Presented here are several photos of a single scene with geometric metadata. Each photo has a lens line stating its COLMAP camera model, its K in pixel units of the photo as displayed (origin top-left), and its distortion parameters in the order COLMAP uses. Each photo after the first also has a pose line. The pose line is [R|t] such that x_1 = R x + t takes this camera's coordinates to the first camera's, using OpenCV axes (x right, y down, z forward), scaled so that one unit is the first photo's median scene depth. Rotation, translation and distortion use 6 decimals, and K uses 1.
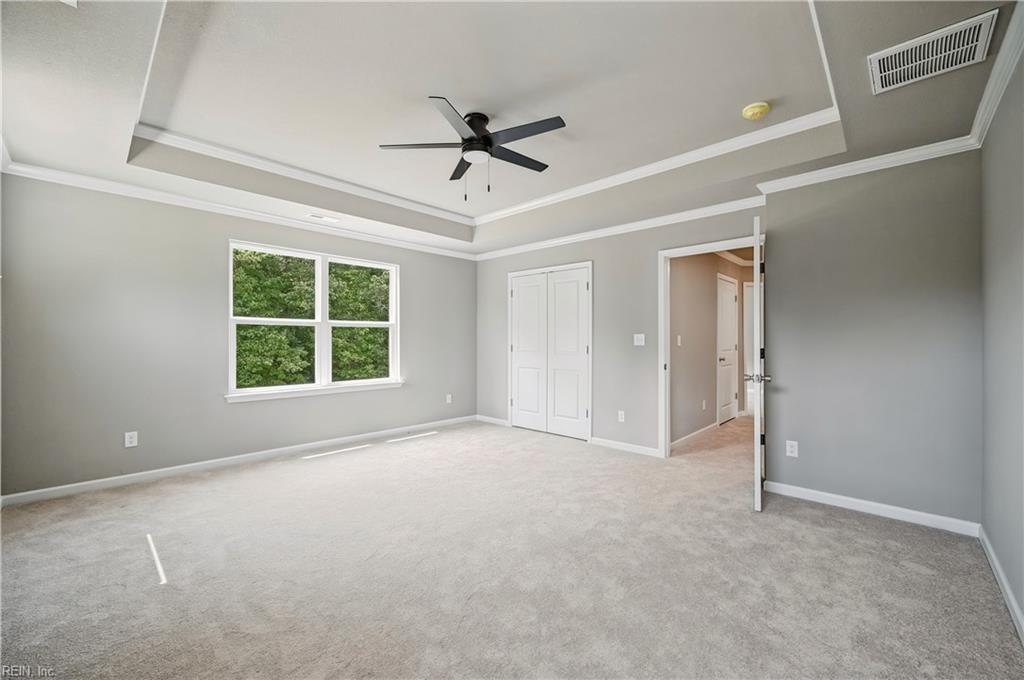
lens RADIAL K [[409.1, 0, 510.1], [0, 409.1, 337.7], [0, 0, 1]] dist [-0.000541, -0.000110]
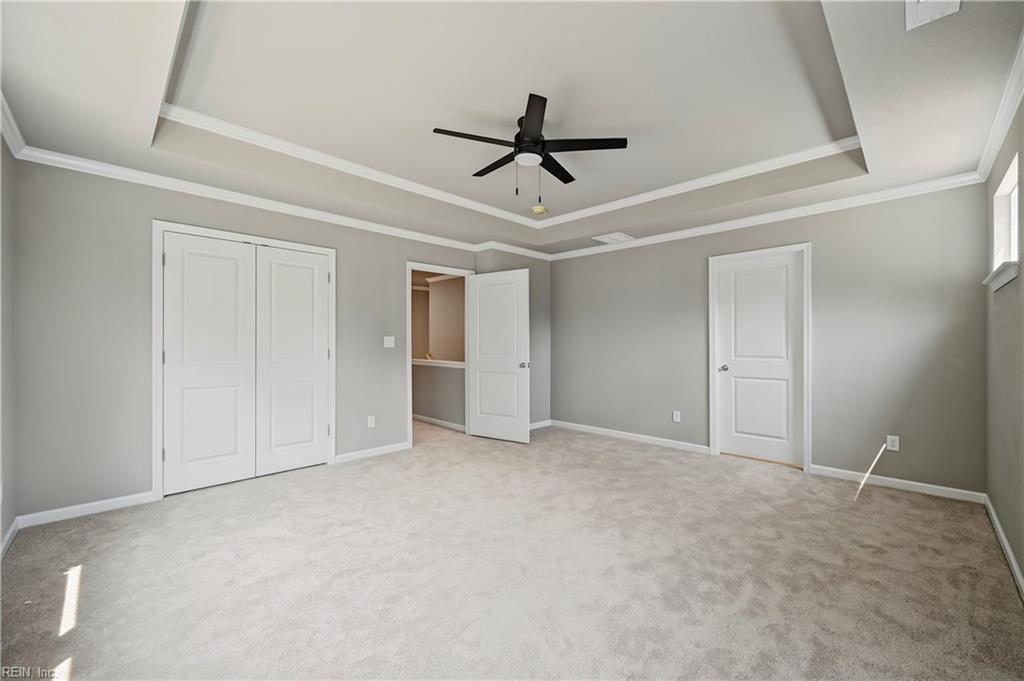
lens RADIAL K [[409.1, 0, 511.1], [0, 409.1, 342.8], [0, 0, 1]] dist [-0.000541, -0.000110]
pose [[0.026421, -0.004969, 0.999639, -0.574389], [-0.006179, 0.999968, 0.005134, -0.000670], [-0.999632, -0.006313, 0.026390, 0.541153]]
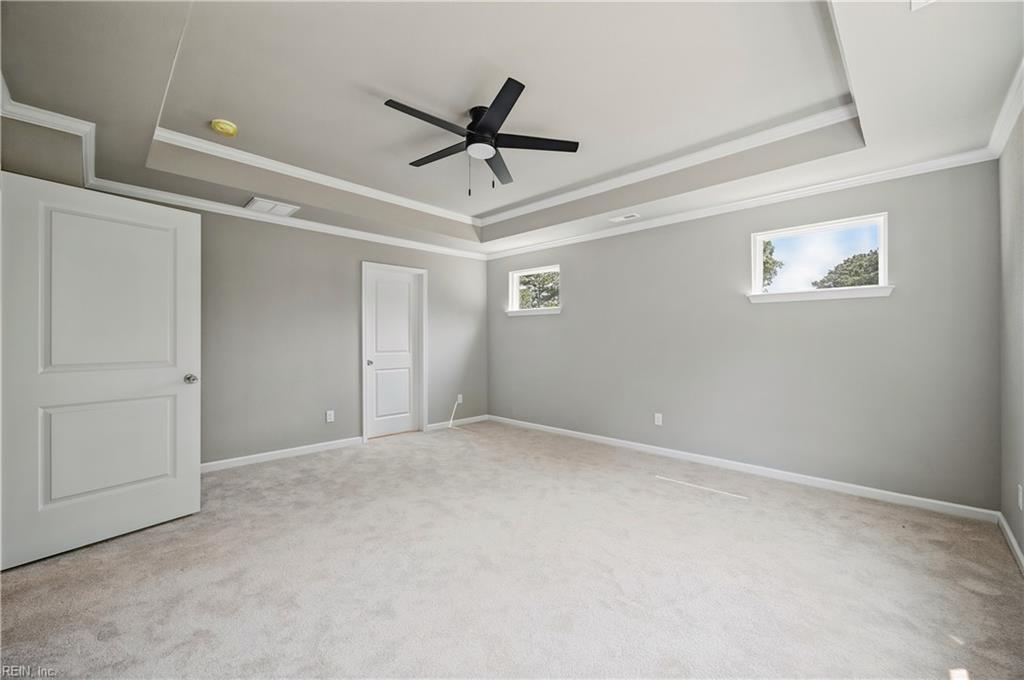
lens RADIAL K [[409.1, 0, 516.9], [0, 409.1, 339.4], [0, 0, 1]] dist [-0.000541, -0.000110]
pose [[-0.999909, -0.006375, 0.011882, -0.093887], [-0.006472, 0.999946, -0.008177, 0.004735], [-0.011829, -0.008254, -0.999896, 1.047049]]
